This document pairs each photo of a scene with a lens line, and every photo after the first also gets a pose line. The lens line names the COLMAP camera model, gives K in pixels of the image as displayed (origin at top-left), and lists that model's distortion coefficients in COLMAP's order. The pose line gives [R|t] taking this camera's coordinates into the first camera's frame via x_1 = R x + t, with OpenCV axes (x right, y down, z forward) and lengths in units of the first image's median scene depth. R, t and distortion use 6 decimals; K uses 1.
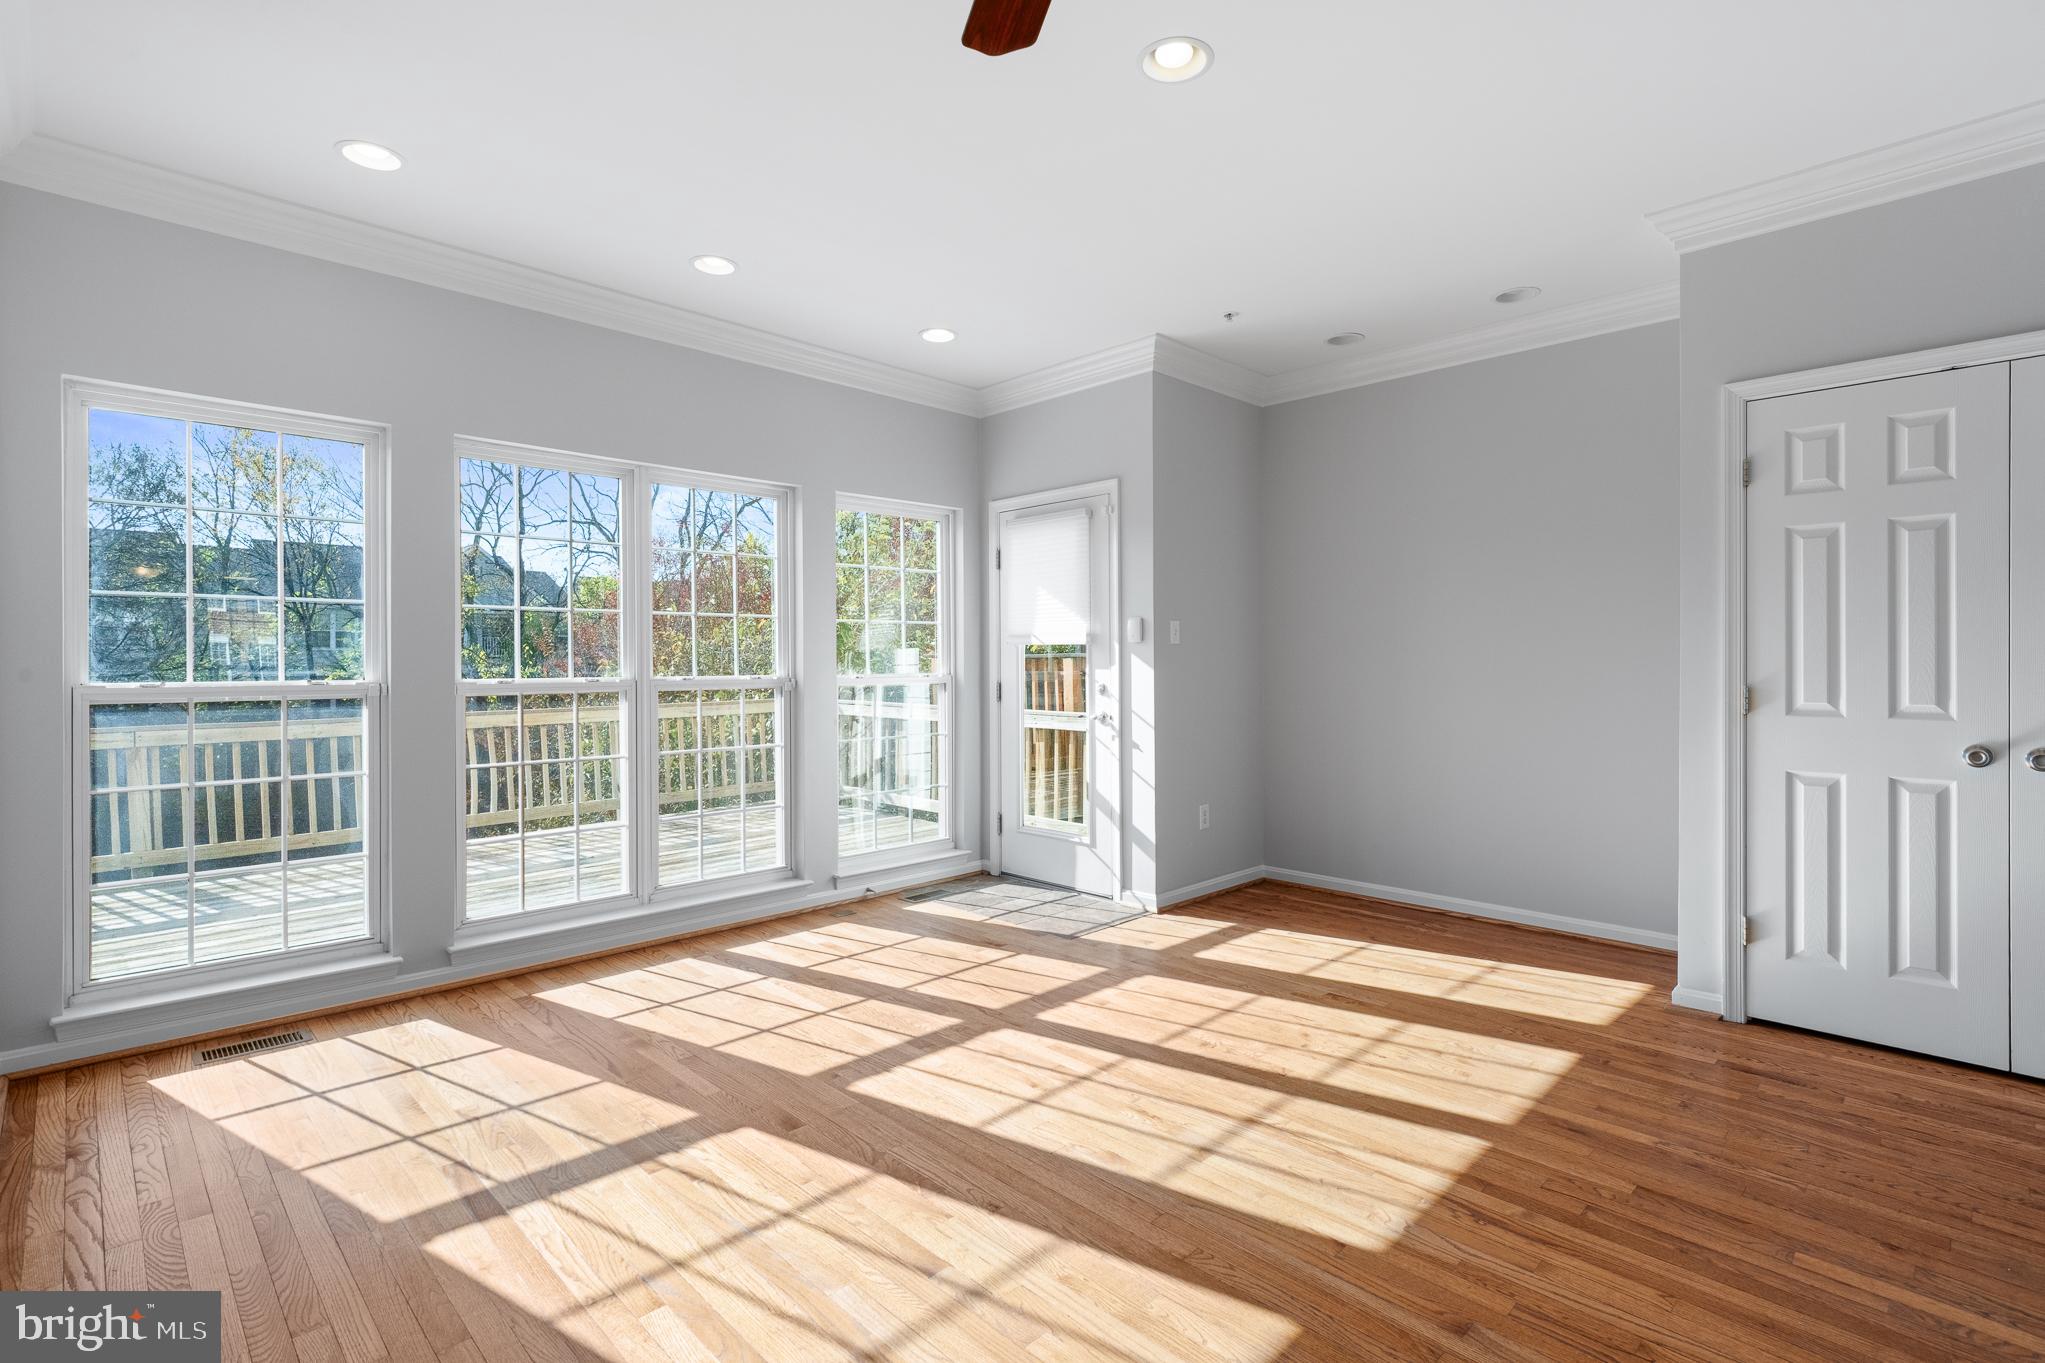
lens RADIAL K [[965.0, 0, 1035.8], [0, 965.0, 669.4], [0, 0, 1]] dist [-0.008737, -0.004143]
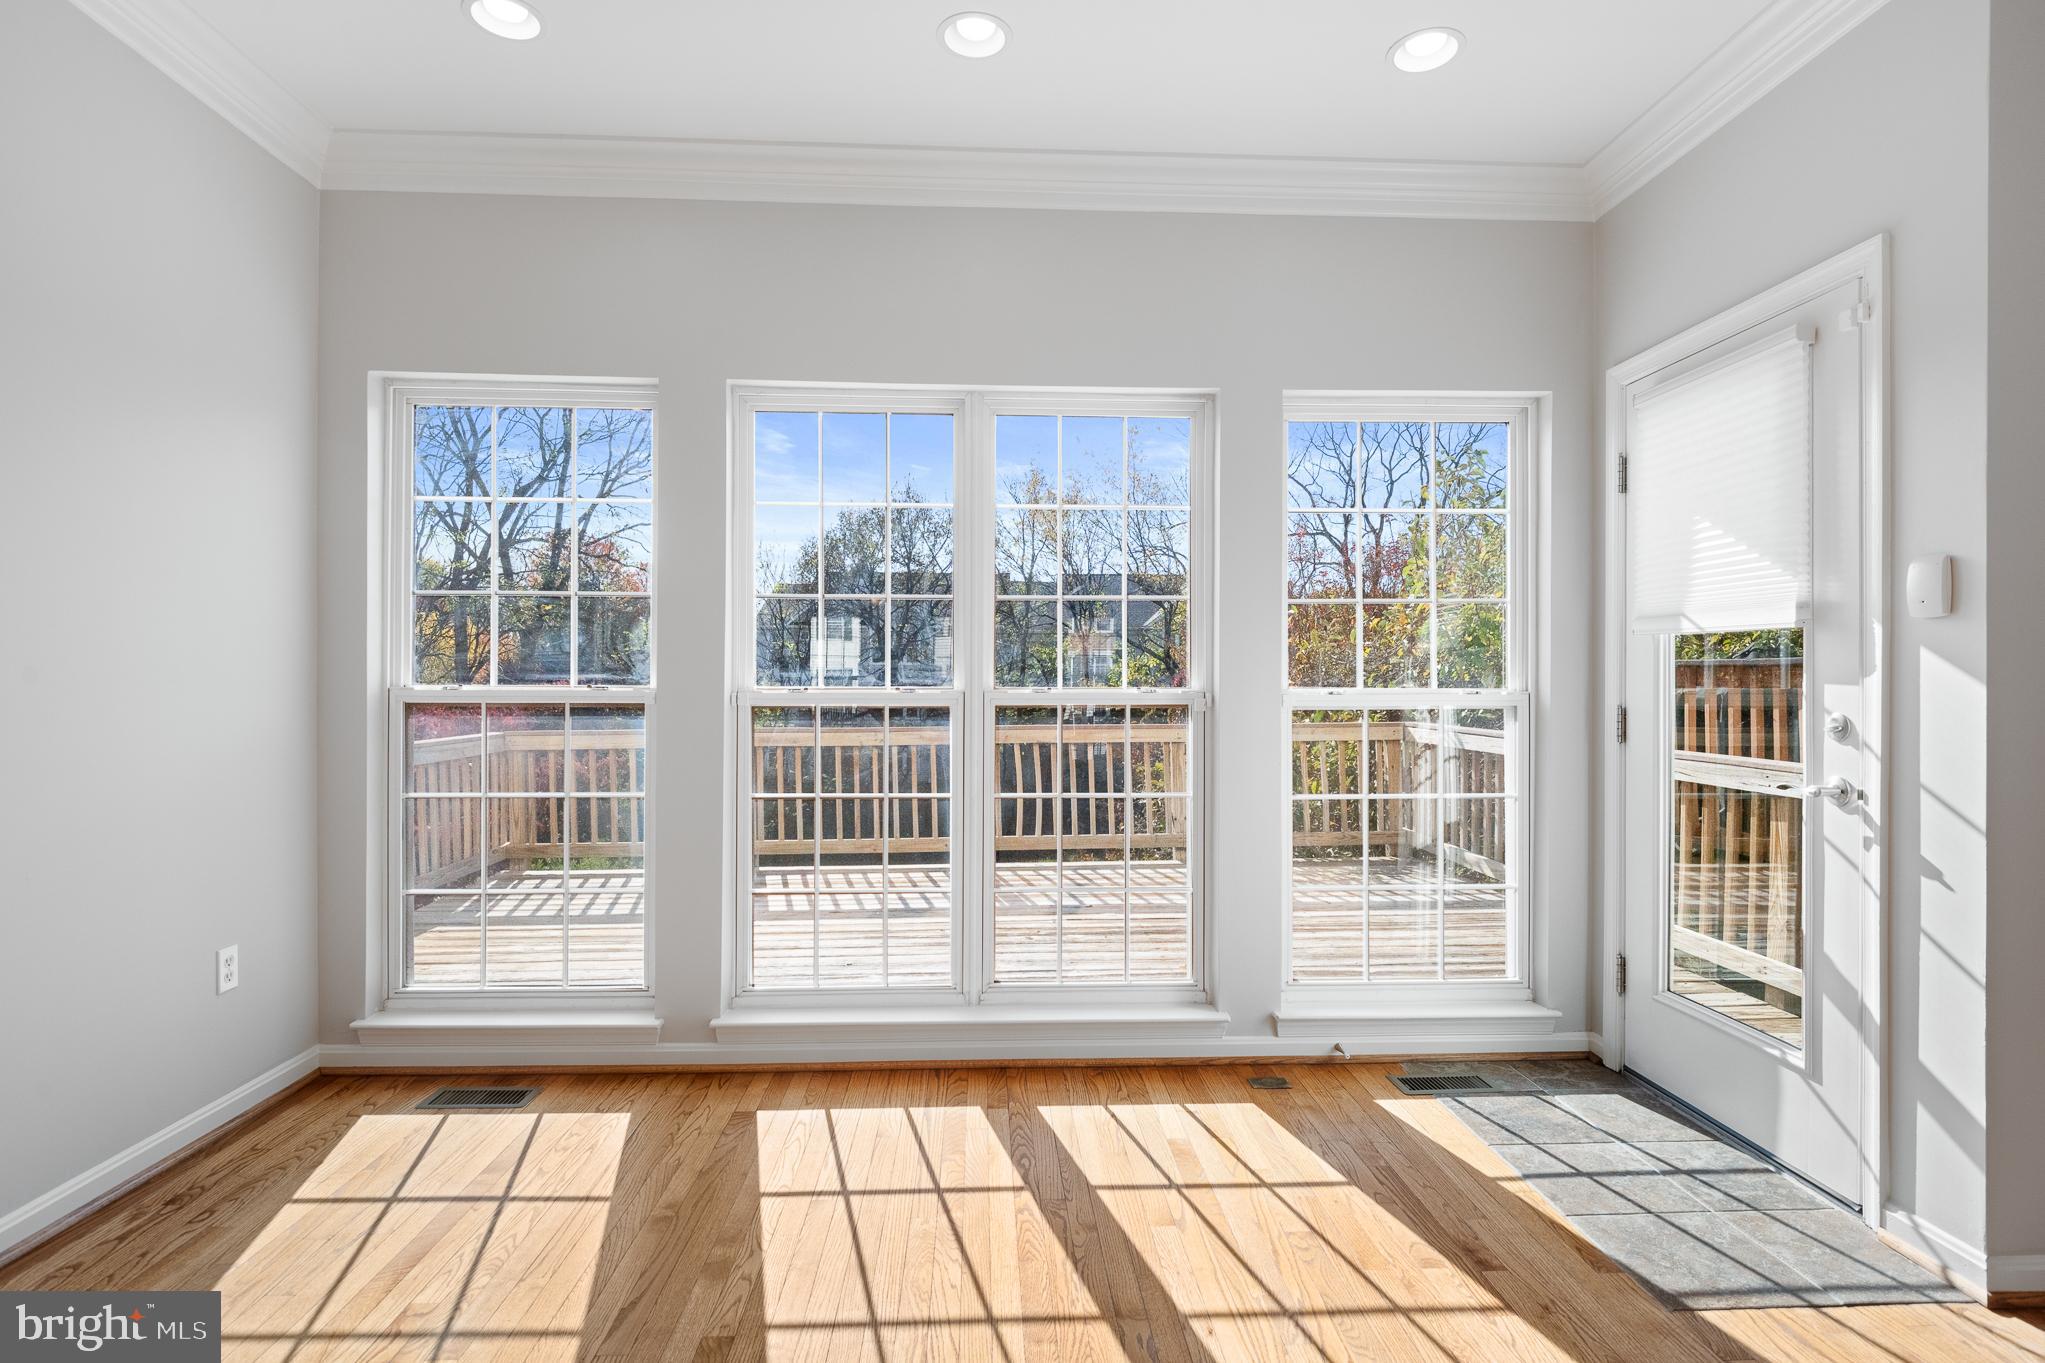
lens RADIAL K [[1014.7, 0, 1006.3], [0, 1014.7, 684.4], [0, 0, 1]] dist [0.001927, -0.003901]
pose [[0.725924, 0.009438, -0.687710, 0.114798], [-0.010195, 0.999944, 0.002961, 0.002913], [0.687699, 0.004862, 0.725979, 0.418712]]
